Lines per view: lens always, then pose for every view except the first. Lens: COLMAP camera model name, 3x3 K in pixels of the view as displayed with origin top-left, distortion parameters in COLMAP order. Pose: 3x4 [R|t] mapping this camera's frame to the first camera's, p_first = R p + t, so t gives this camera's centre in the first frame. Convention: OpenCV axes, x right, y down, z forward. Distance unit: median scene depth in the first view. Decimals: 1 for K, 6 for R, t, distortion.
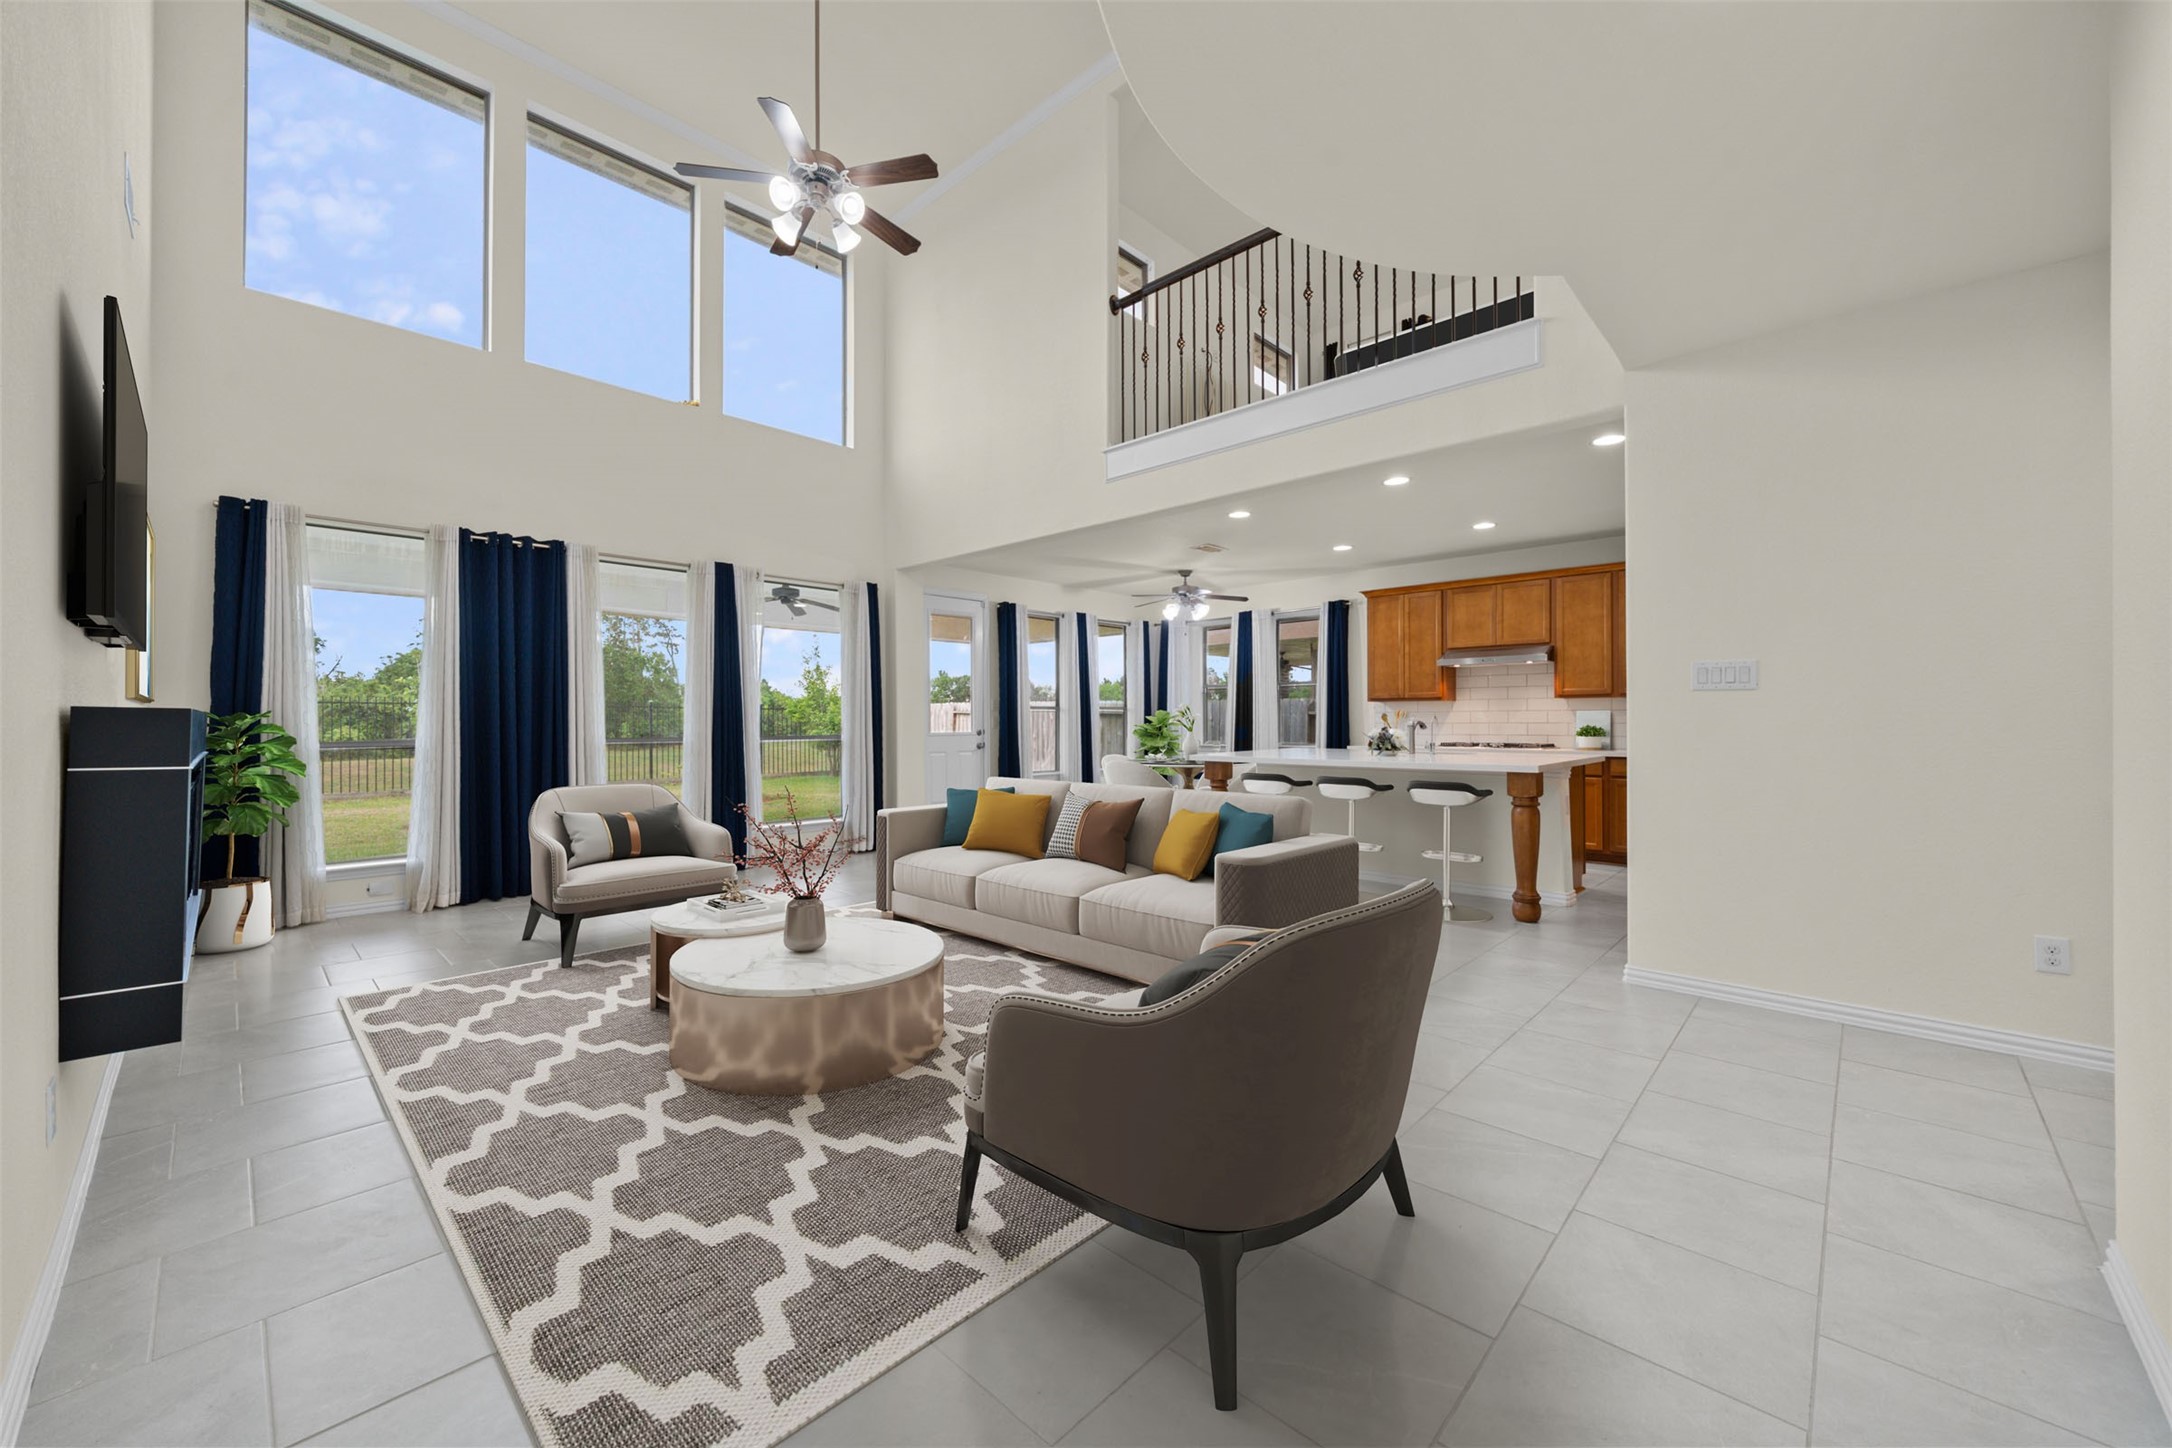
lens RADIAL K [[787.3, 0, 1089.8], [0, 787.3, 722.2], [0, 0, 1]] dist [-0.003206, -0.000156]
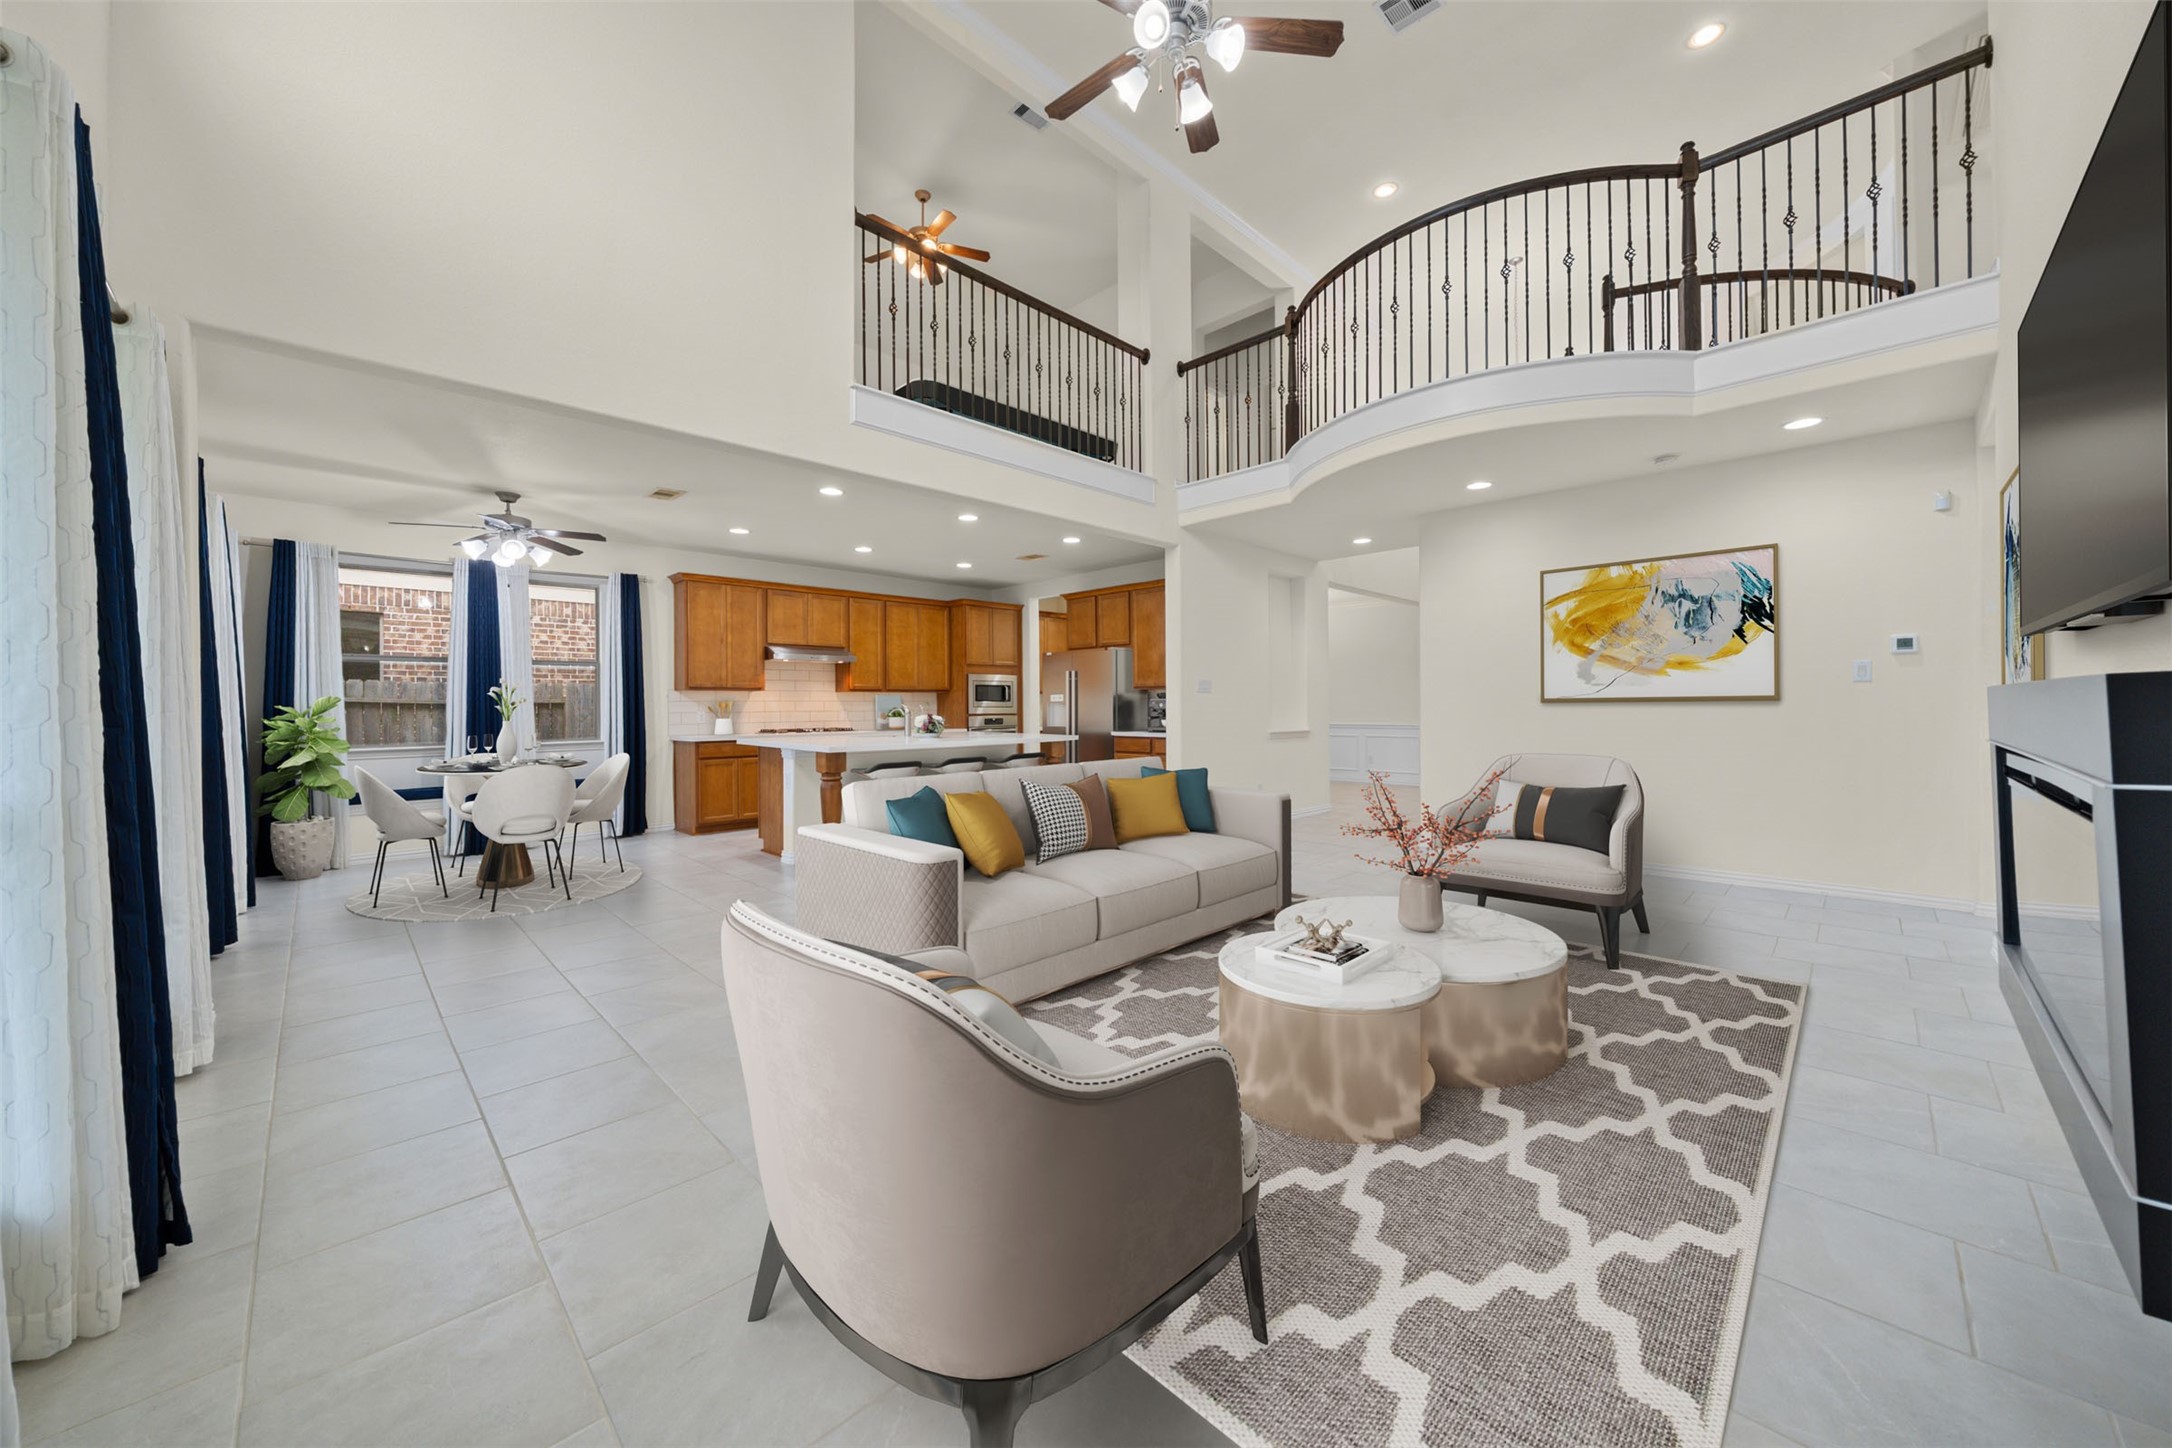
lens RADIAL K [[753.0, 0, 1060.2], [0, 753.0, 706.8], [0, 0, 1]] dist [-0.007281, 0.000276]
pose [[0.086850, -0.006198, 0.996202, -0.556683], [0.004284, 0.999974, 0.005848, -0.012053], [-0.996212, 0.003759, 0.086874, 0.534822]]
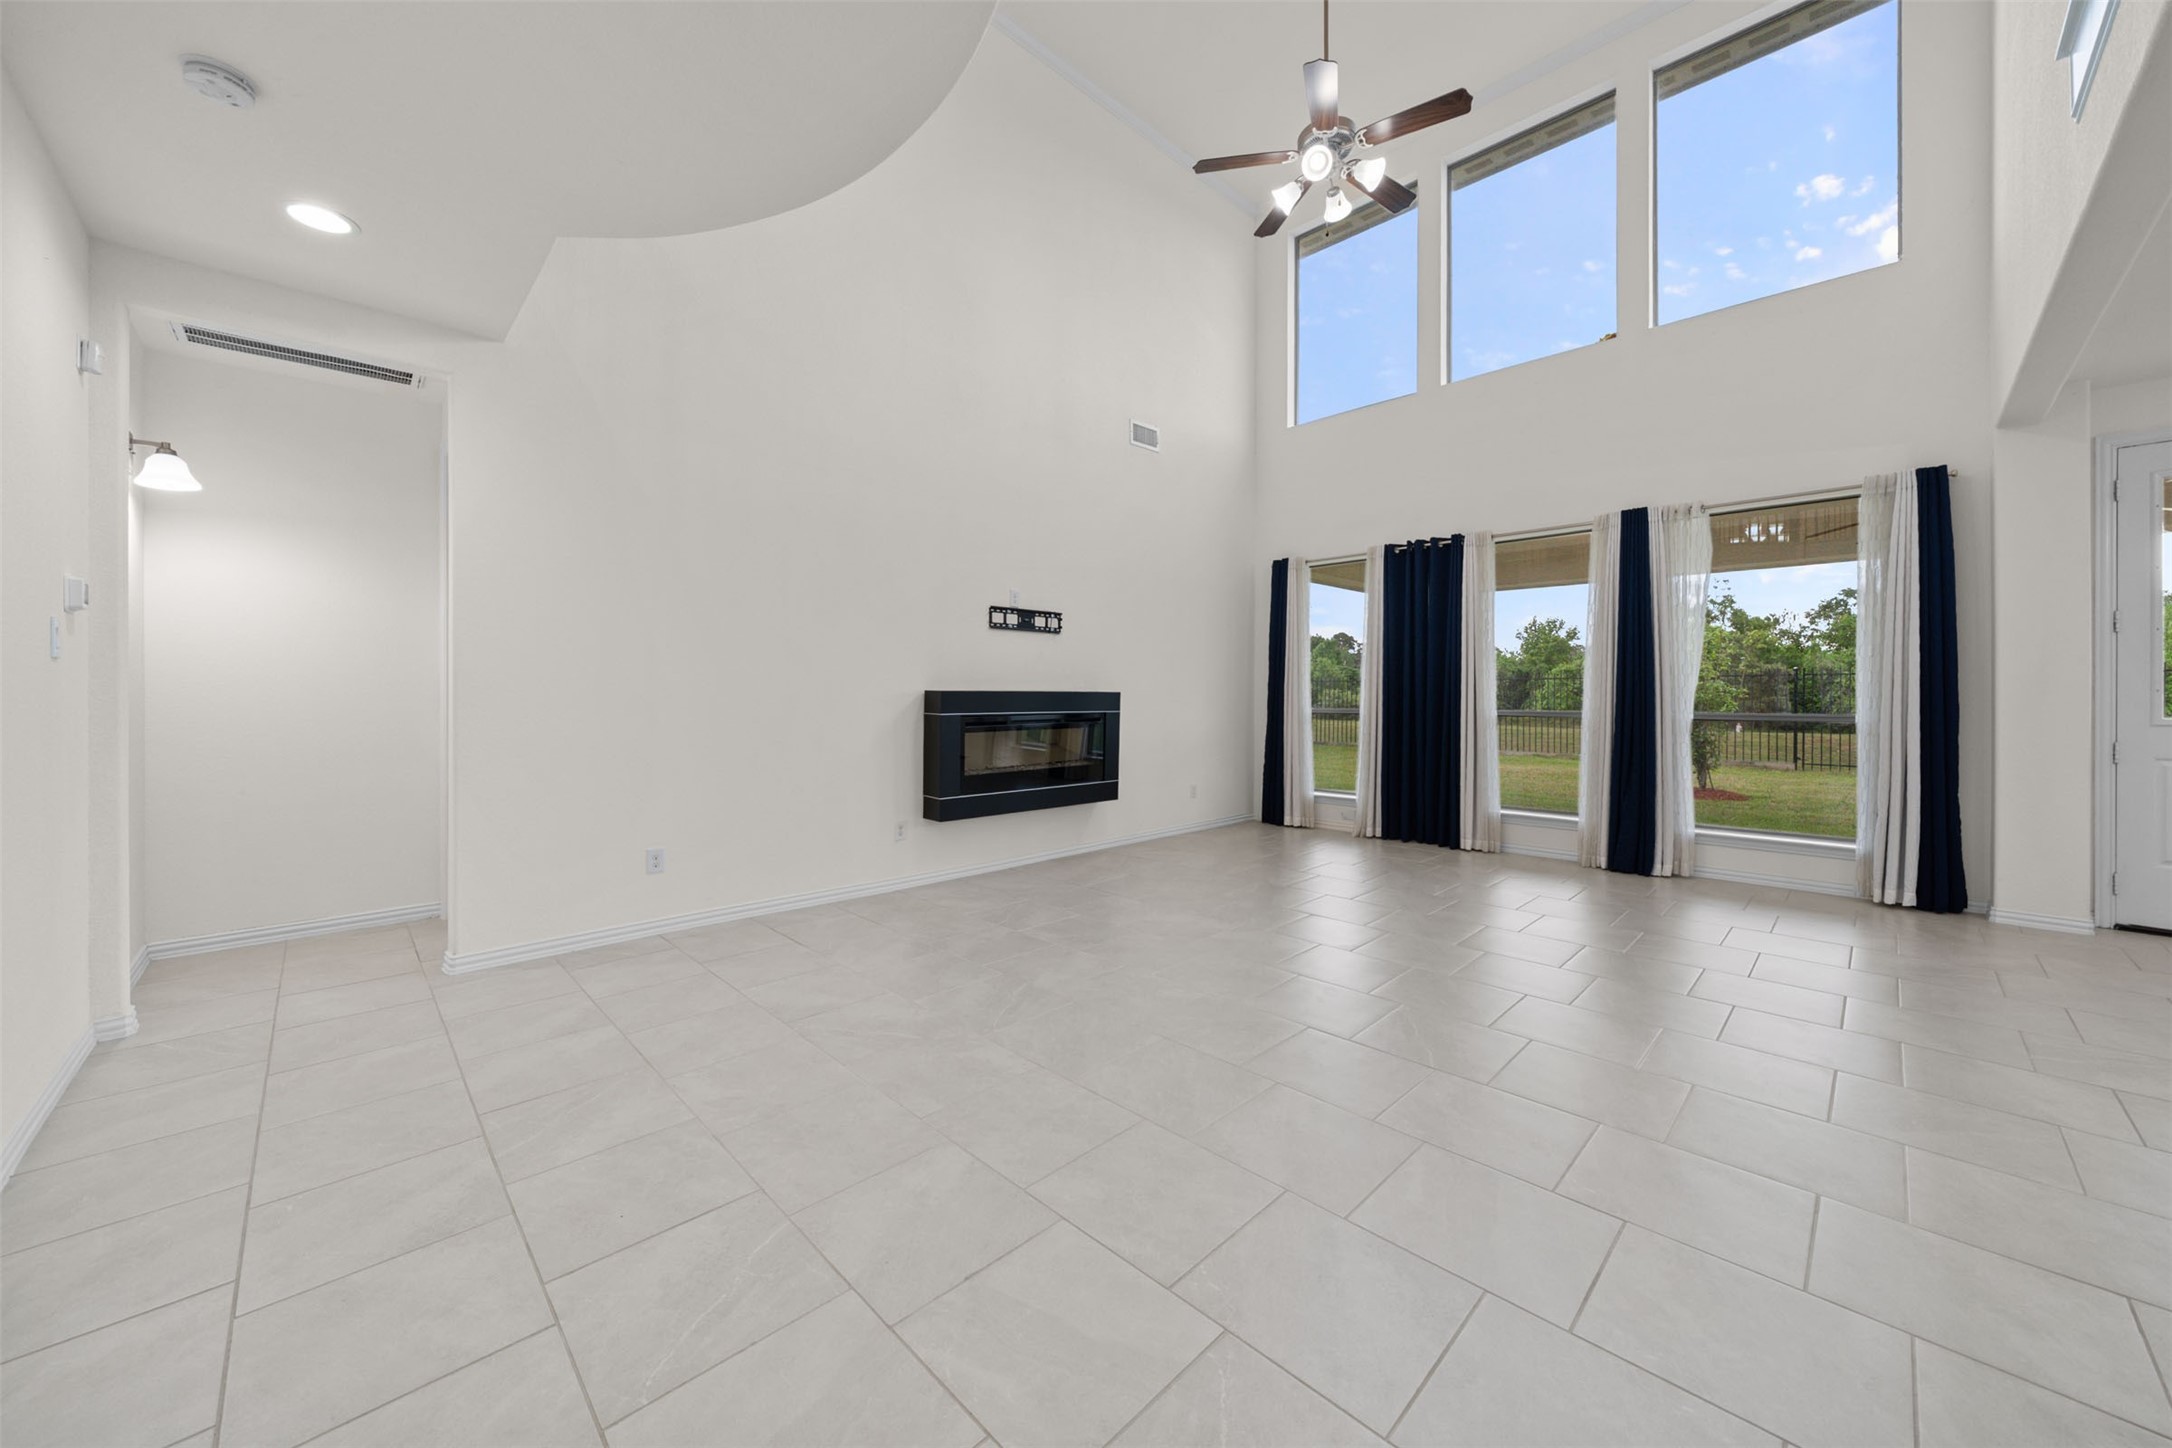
lens RADIAL K [[787.3, 0, 1058.1], [0, 787.3, 695.0], [0, 0, 1]] dist [-0.003206, -0.000156]
pose [[-0.085732, 0.003315, -0.996313, 0.353711], [-0.002739, 0.999990, 0.003563, -0.004481], [0.996314, 0.003034, -0.085722, 0.391072]]
